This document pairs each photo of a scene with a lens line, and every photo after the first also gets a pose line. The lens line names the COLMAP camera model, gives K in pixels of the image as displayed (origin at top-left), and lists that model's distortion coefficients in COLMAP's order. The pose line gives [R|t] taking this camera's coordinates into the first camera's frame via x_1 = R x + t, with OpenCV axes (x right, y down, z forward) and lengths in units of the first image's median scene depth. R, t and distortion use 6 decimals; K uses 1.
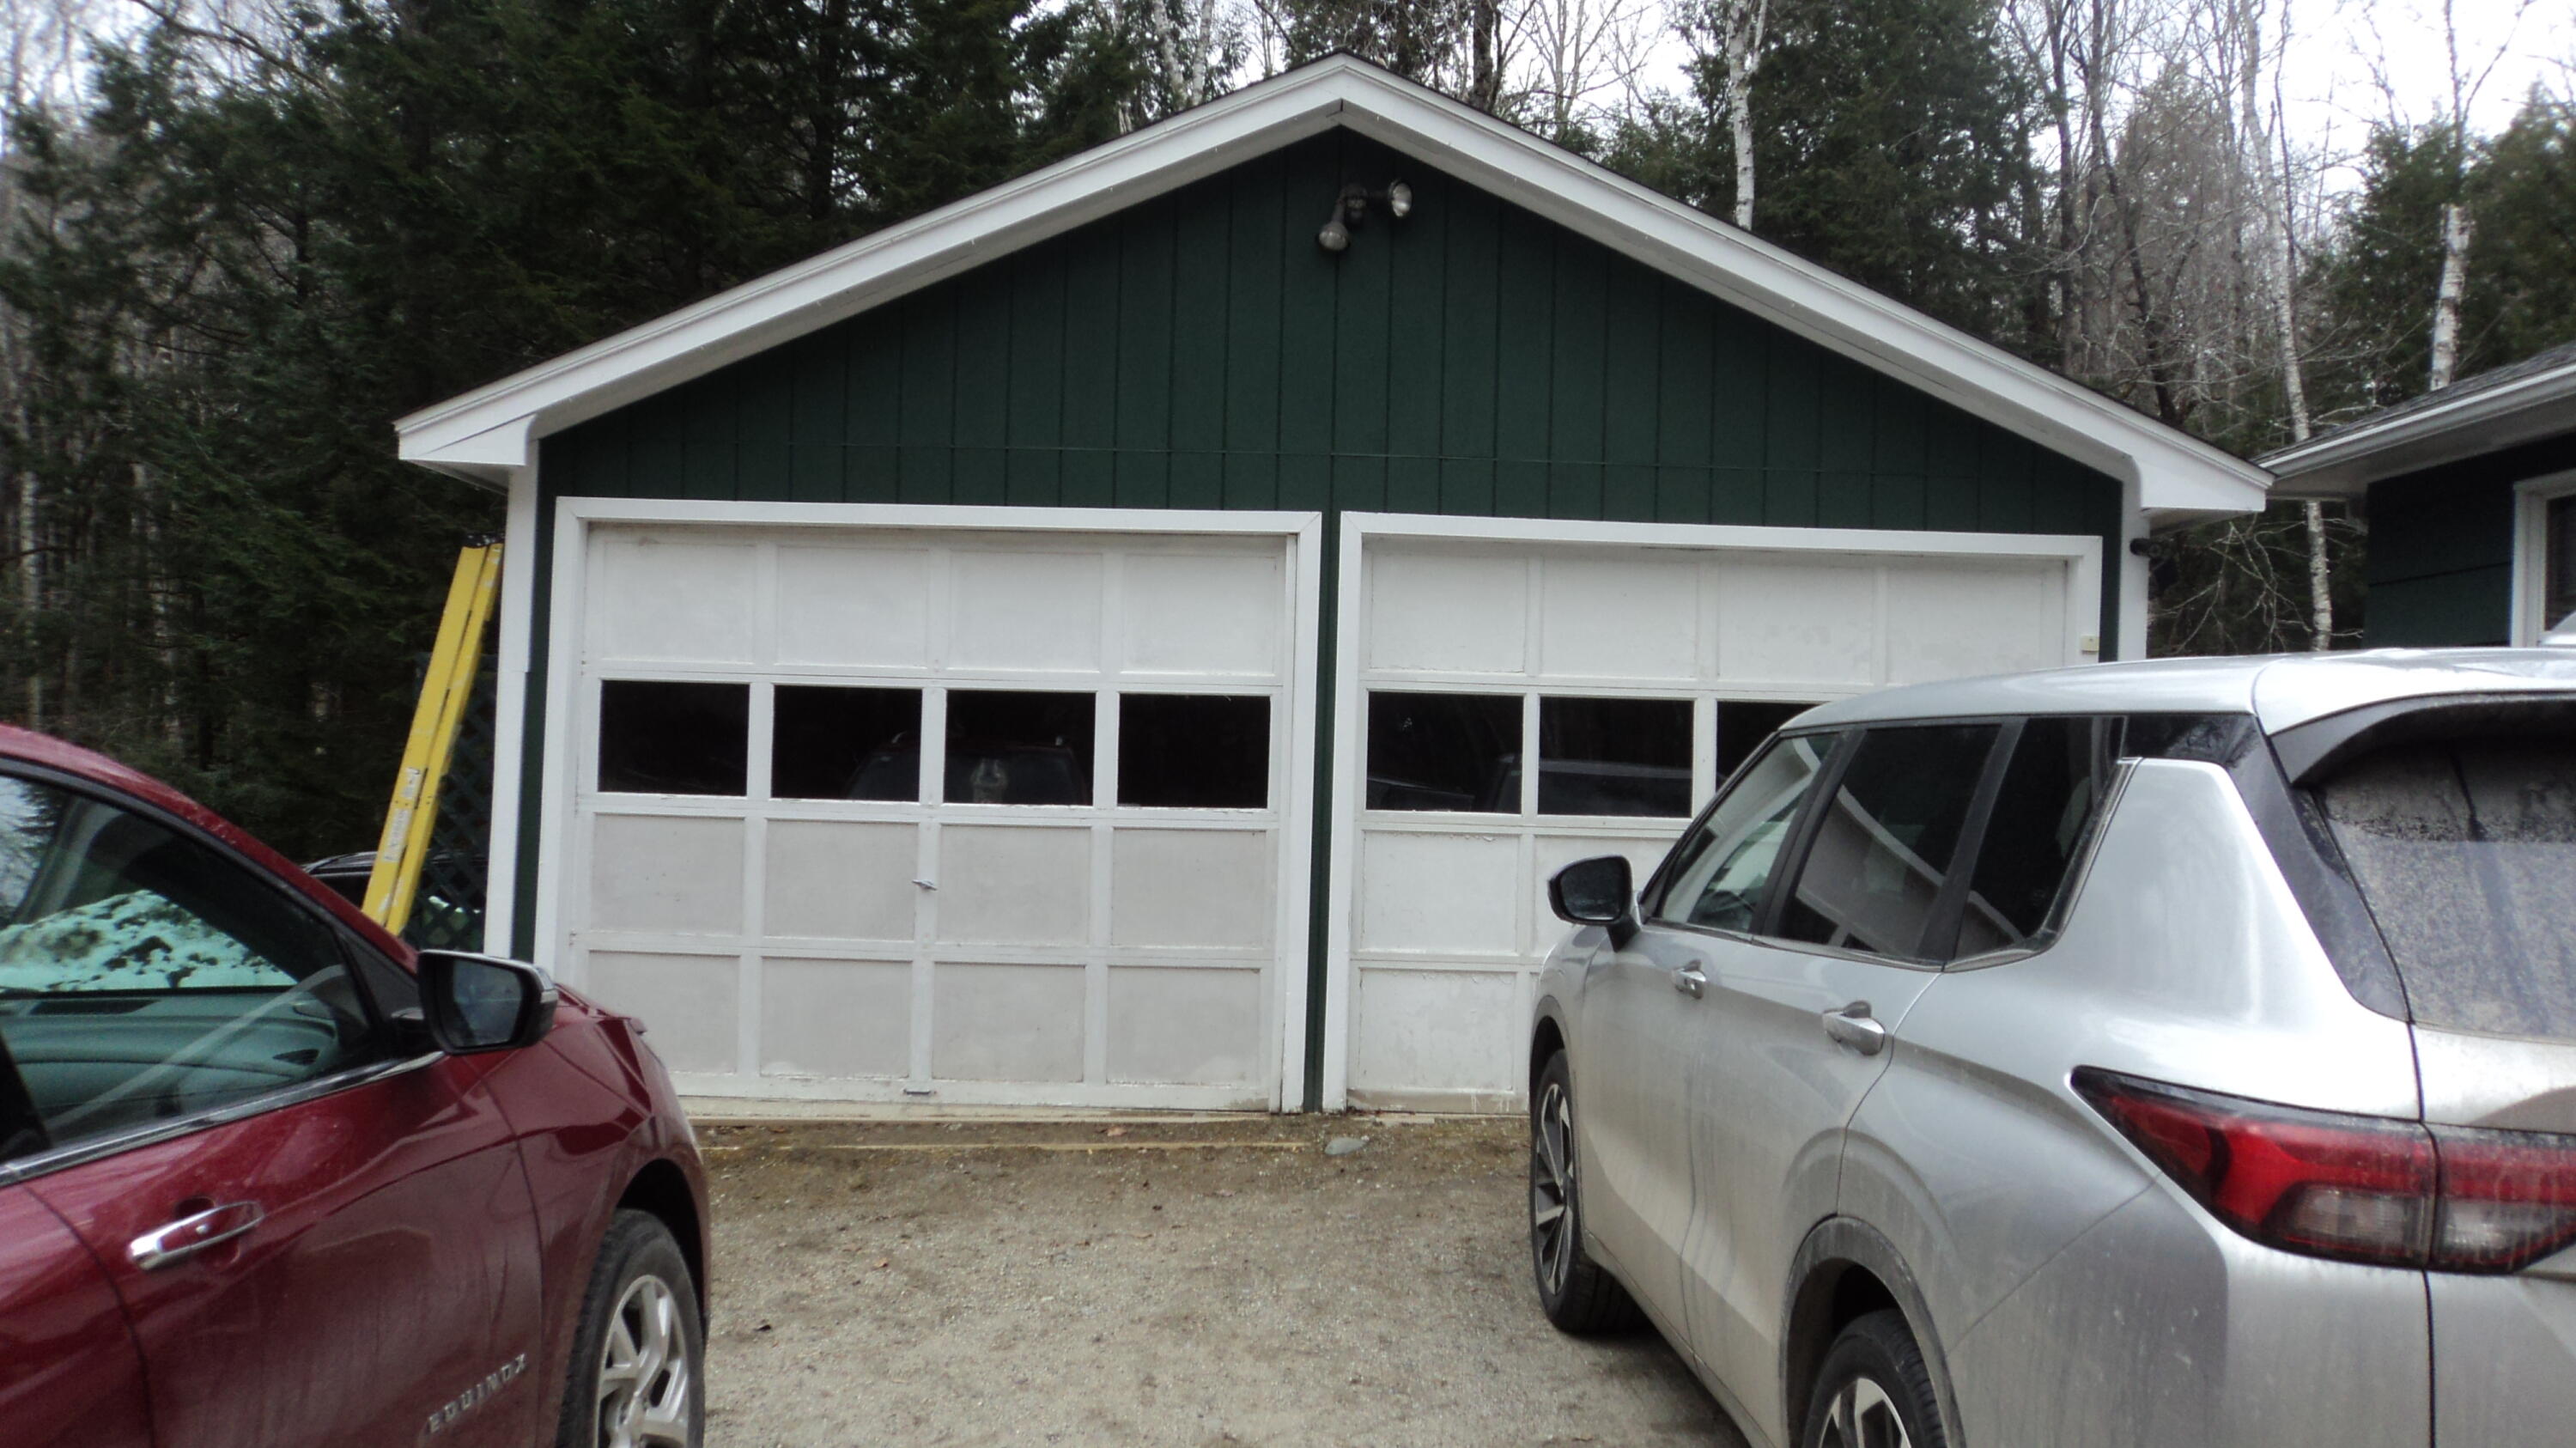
lens RADIAL K [[2064.9, 0, 1288.0], [0, 2064.9, 724.0], [0, 0, 1]] dist [-0.000753, -0.074927]
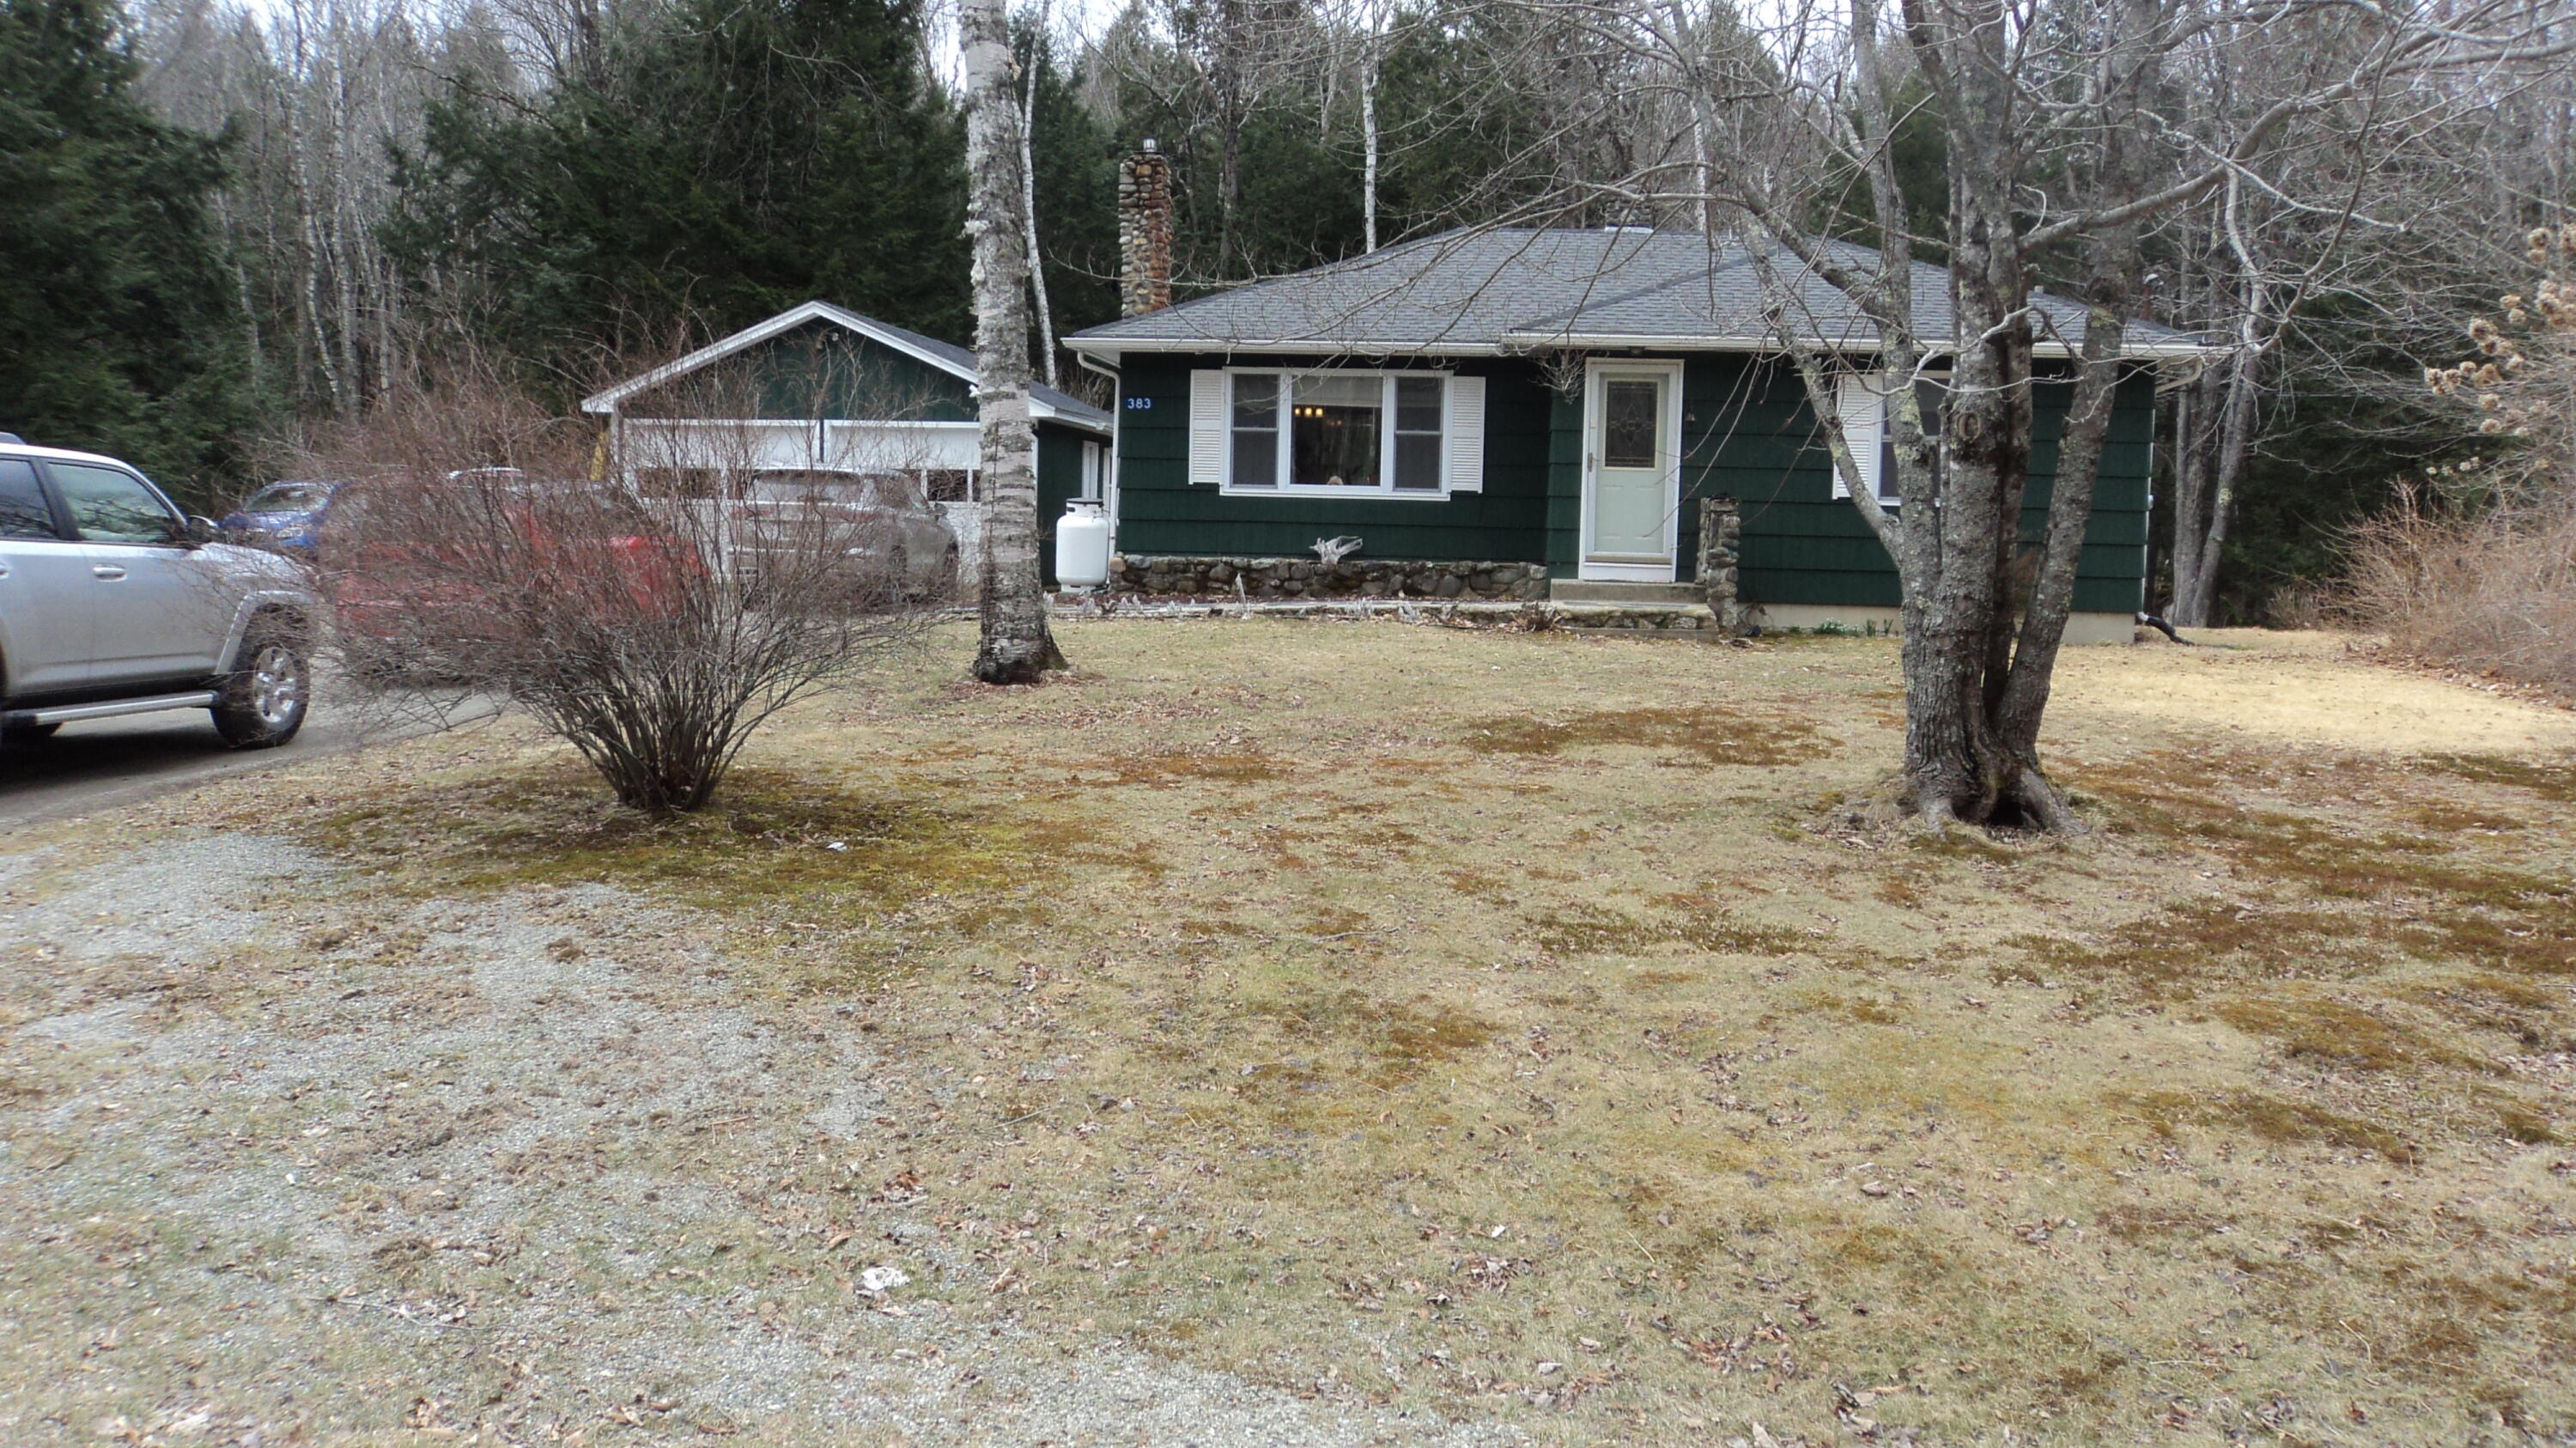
lens RADIAL K [[2064.9, 0, 1288.0], [0, 2064.9, 724.0], [0, 0, 1]] dist [-0.000753, -0.074927]
pose [[0.994061, 0.001874, -0.108805, 1.240345], [0.010258, 0.993786, 0.110835, 0.037893], [0.108336, -0.111293, 0.987865, -2.608742]]
